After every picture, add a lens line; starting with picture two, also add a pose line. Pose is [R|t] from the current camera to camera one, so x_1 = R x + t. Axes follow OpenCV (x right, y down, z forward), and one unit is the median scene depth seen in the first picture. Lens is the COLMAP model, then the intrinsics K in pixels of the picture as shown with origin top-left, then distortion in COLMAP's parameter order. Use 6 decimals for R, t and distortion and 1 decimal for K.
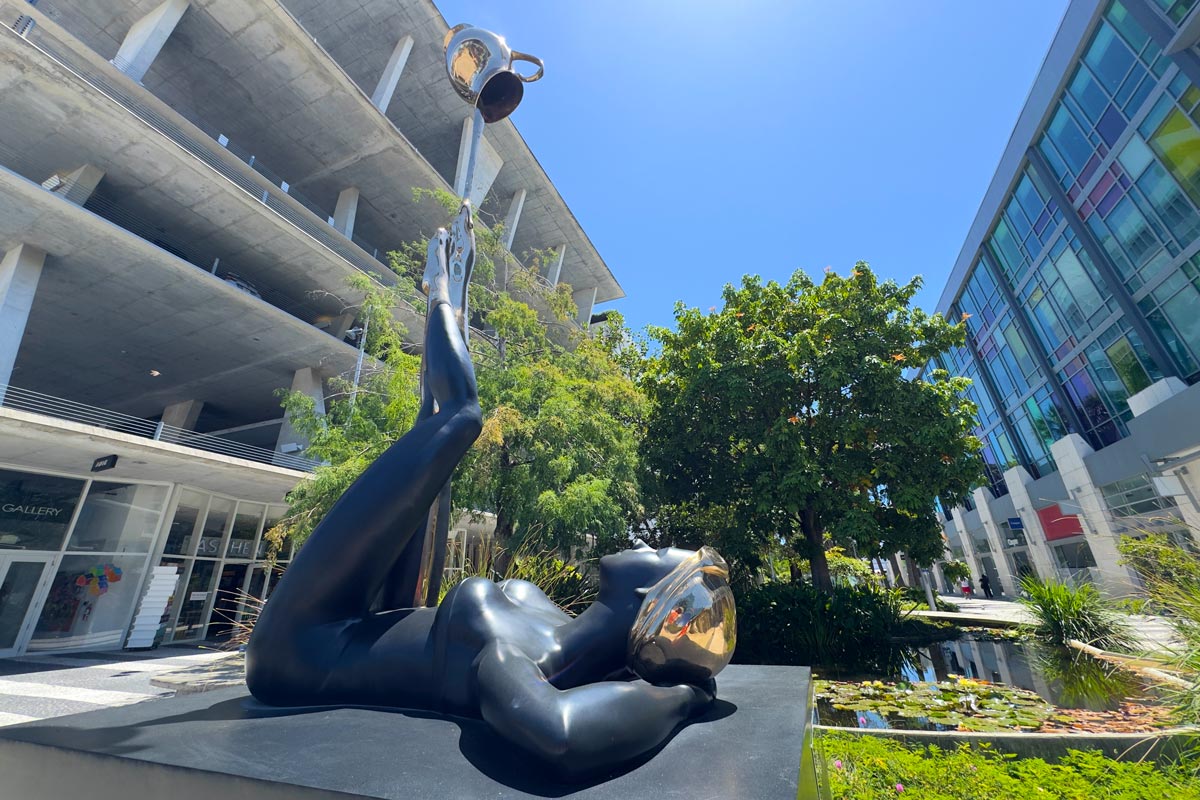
lens RADIAL K [[482.3, 0, 601.5], [0, 482.3, 386.3], [0, 0, 1]] dist [0.000834, 0.000646]
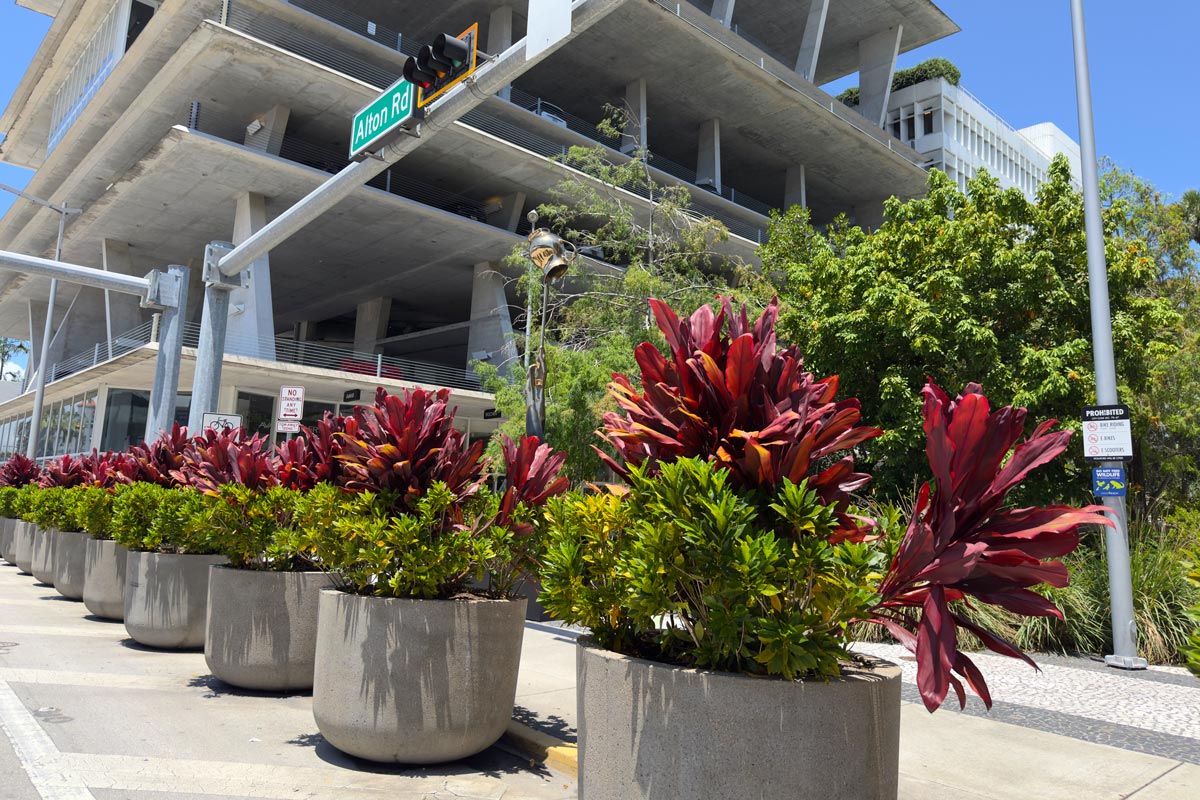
lens RADIAL K [[819.8, 0, 600.0], [0, 819.8, 400.0], [0, 0, 1]] dist [-0.000647, -0.002961]
pose [[0.911051, 0.003602, -0.412277, 0.216889], [0.103153, 0.966167, 0.236389, -0.147971], [0.399181, -0.257890, 0.879856, -0.323438]]
